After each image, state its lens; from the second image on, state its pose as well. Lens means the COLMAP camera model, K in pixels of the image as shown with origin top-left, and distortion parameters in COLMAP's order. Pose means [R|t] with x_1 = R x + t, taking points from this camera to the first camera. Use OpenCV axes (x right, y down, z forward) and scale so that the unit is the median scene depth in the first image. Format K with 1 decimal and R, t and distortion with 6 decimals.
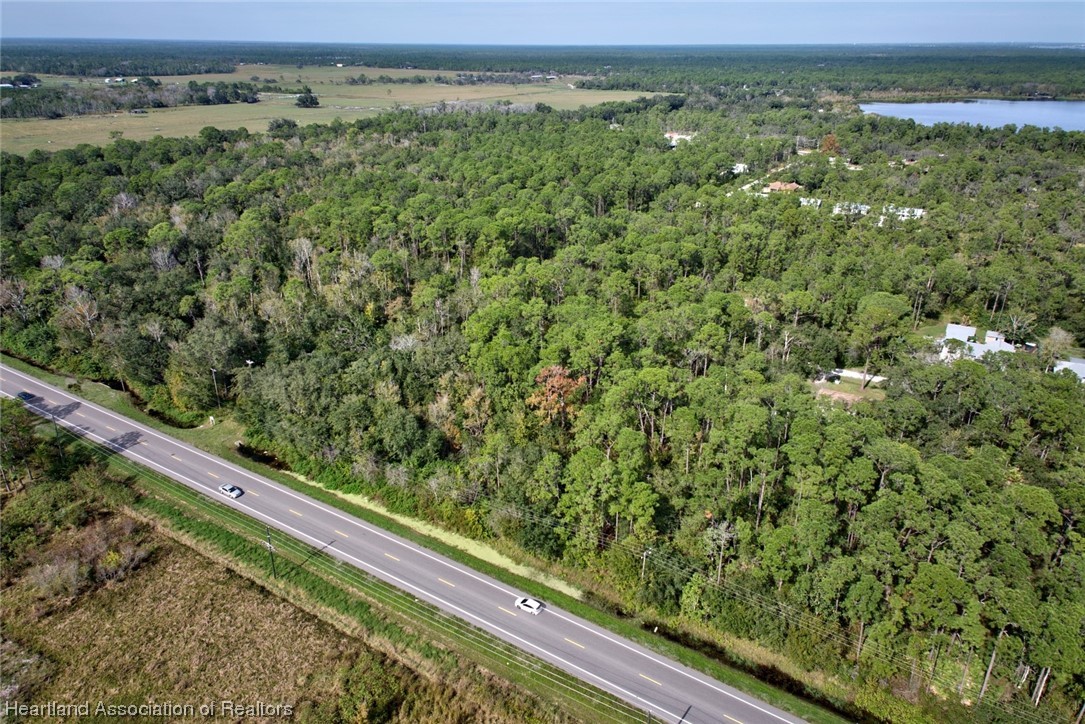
lens RADIAL K [[719.8, 0, 542.5], [0, 719.8, 362.0], [0, 0, 1]] dist [0.061883, -0.032308]
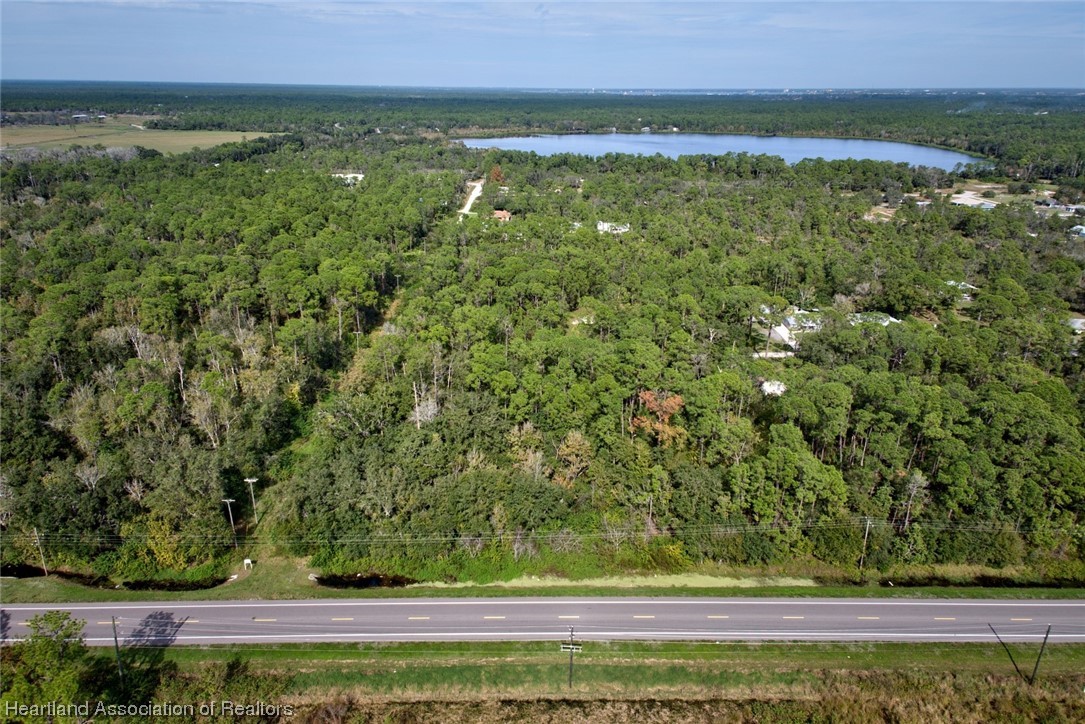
lens RADIAL K [[719.8, 0, 542.5], [0, 719.8, 362.0], [0, 0, 1]] dist [0.061883, -0.032308]
pose [[0.837678, -0.191709, 0.511413, -0.677431], [0.215407, 0.976435, 0.013197, -0.087697], [-0.501892, 0.099107, 0.859233, 0.204037]]
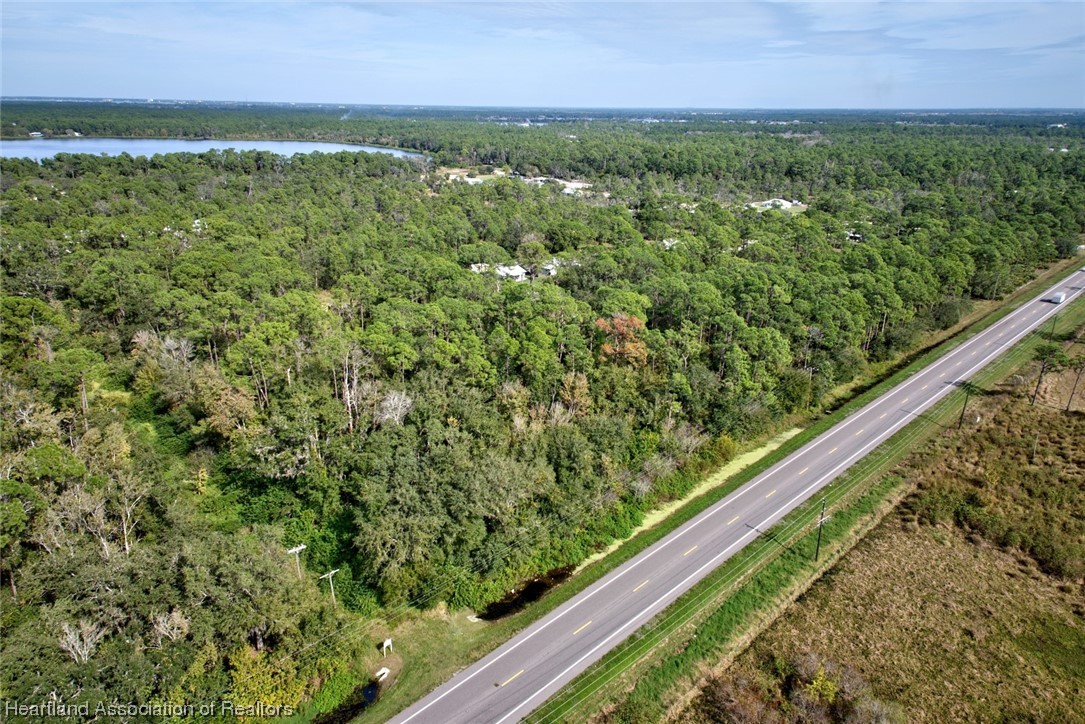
lens RADIAL K [[719.8, 0, 542.5], [0, 719.8, 362.0], [0, 0, 1]] dist [0.061883, -0.032308]
pose [[0.218431, -0.326572, 0.919586, -1.045985], [0.380255, 0.896340, 0.227994, -0.223148], [-0.898718, 0.299876, 0.319969, 0.833908]]
